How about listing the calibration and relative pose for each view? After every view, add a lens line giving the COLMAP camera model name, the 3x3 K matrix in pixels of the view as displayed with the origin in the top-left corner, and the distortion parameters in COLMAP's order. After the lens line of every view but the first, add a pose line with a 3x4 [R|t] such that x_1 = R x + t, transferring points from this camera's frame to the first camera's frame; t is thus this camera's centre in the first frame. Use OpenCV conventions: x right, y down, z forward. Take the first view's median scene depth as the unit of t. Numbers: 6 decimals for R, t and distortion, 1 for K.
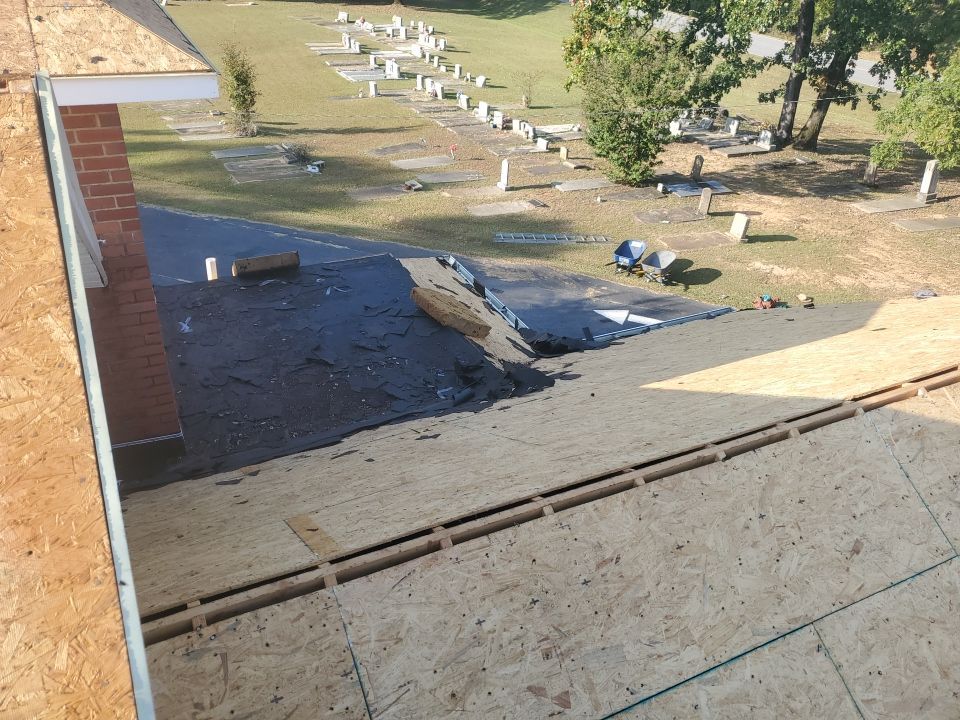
lens RADIAL K [[744.4, 0, 459.8], [0, 744.4, 358.9], [0, 0, 1]] dist [-0.004318, -0.008481]
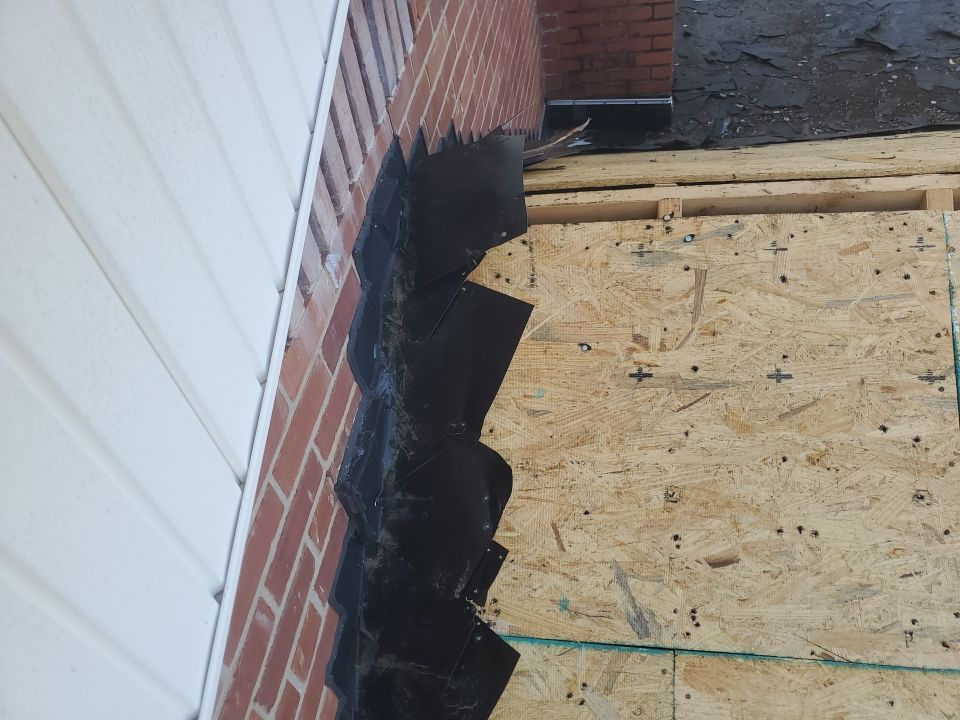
lens RADIAL K [[744.4, 0, 459.8], [0, 744.4, 358.9], [0, 0, 1]] dist [-0.004318, -0.008481]
pose [[0.805734, 0.286806, -0.518203, -0.152435], [-0.129726, 0.939148, 0.318076, 0.295576], [0.577895, -0.189060, 0.793910, 0.432770]]
